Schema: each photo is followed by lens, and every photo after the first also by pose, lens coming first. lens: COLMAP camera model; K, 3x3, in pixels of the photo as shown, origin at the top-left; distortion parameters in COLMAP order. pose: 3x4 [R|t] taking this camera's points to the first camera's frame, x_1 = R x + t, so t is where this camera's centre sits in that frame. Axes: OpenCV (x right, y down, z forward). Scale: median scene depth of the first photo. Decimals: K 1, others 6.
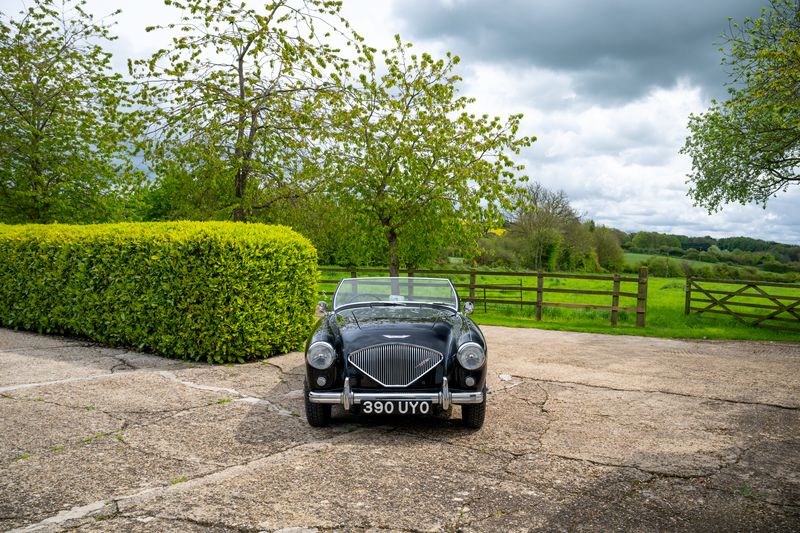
lens RADIAL K [[639.9, 0, 400.0], [0, 639.9, 266.5], [0, 0, 1]] dist [-0.092463, 0.083667]
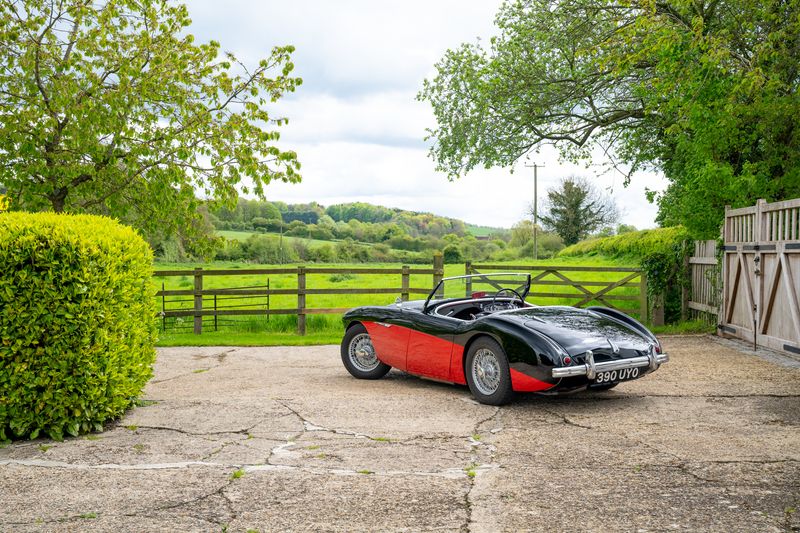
lens RADIAL K [[994.6, 0, 400.0], [0, 994.6, 266.5], [0, 0, 1]] dist [0.078634, 0.244570]
pose [[0.856902, -0.048227, 0.513218, -0.274021], [0.041501, 0.998836, 0.024566, -0.015592], [-0.513806, 0.000248, 0.857906, -0.020194]]
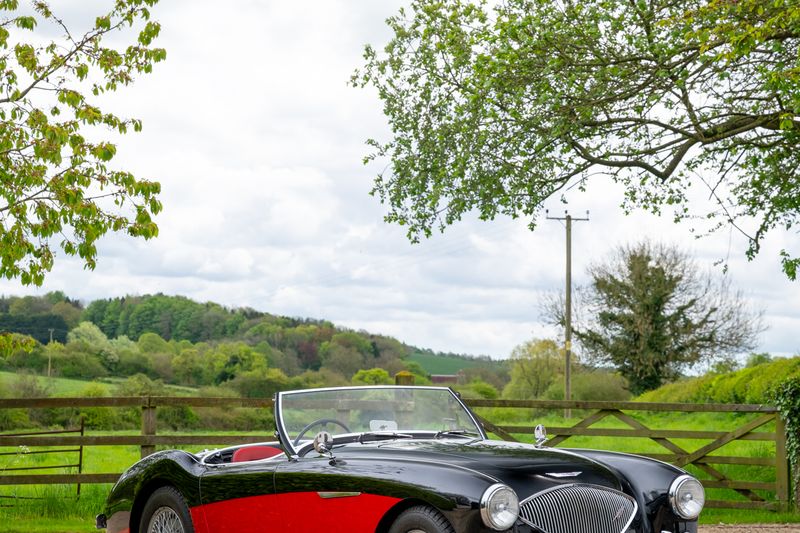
lens RADIAL K [[2262.6, 0, 400.0], [0, 2262.6, 266.5], [0, 0, 1]] dist [0.441256, -0.102092]
pose [[0.823021, 0.005605, 0.567984, -0.461093], [0.028450, 0.998289, -0.051077, 0.006589], [-0.567299, 0.058197, 0.821453, -0.233223]]
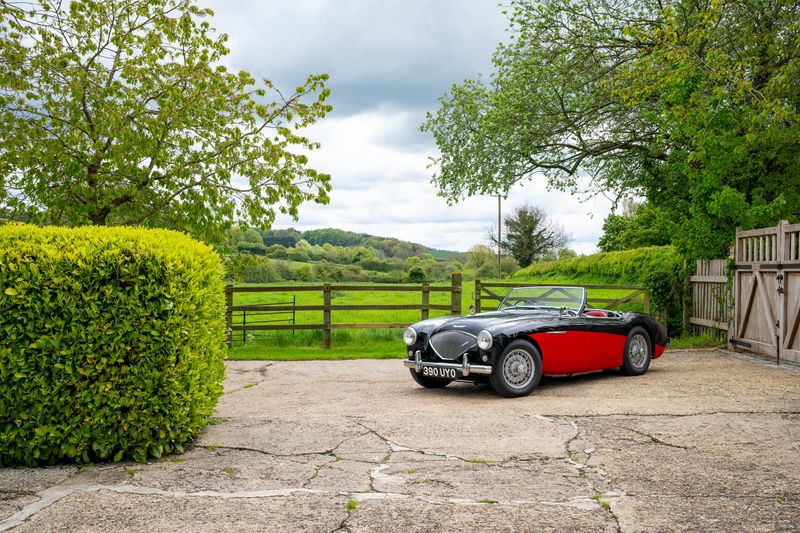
lens RADIAL K [[881.0, 0, 400.0], [0, 881.0, 266.5], [0, 0, 1]] dist [0.028054, 0.192715]
pose [[0.837692, -0.035150, 0.545011, -0.291202], [0.038978, 0.999230, 0.004534, -0.014618], [-0.544751, 0.017446, 0.838416, 0.080071]]
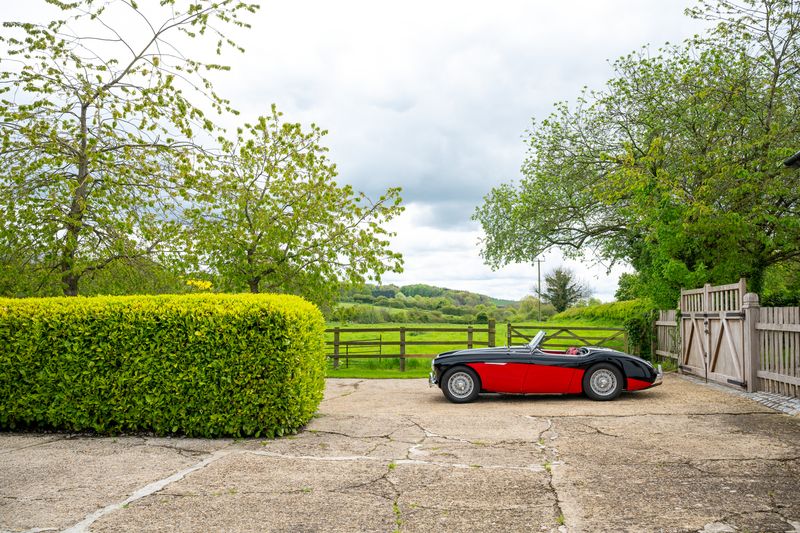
lens RADIAL K [[639.9, 0, 400.0], [0, 639.9, 266.5], [0, 0, 1]] dist [-0.092463, 0.083667]
pose [[0.892629, -0.003268, 0.450780, -0.300328], [0.039147, 0.996758, -0.070291, -0.019425], [-0.449089, 0.080391, 0.889863, 0.003535]]
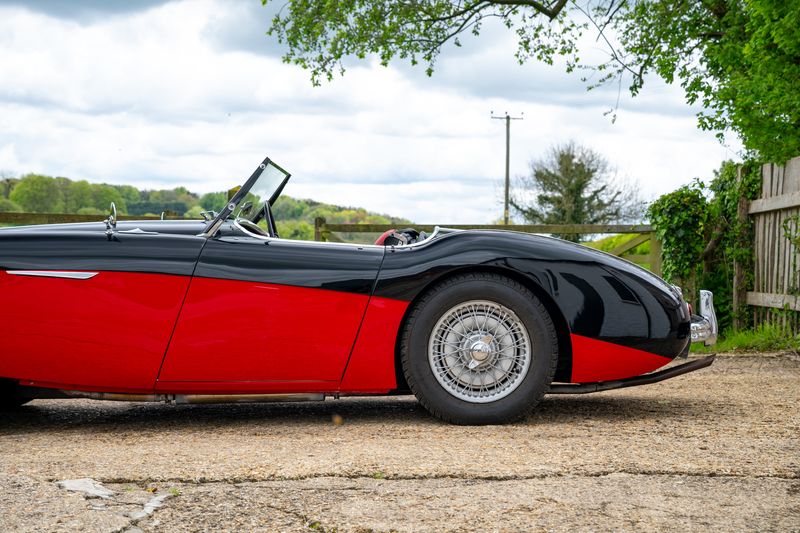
lens RADIAL K [[1516.6, 0, 400.0], [0, 1516.6, 266.5], [0, 0, 1]] dist [0.431251, 0.246790]
pose [[0.827191, -0.027651, 0.561241, -0.044732], [0.025806, 0.999604, 0.011214, 0.038412], [-0.561328, 0.005207, 0.827577, 0.191406]]
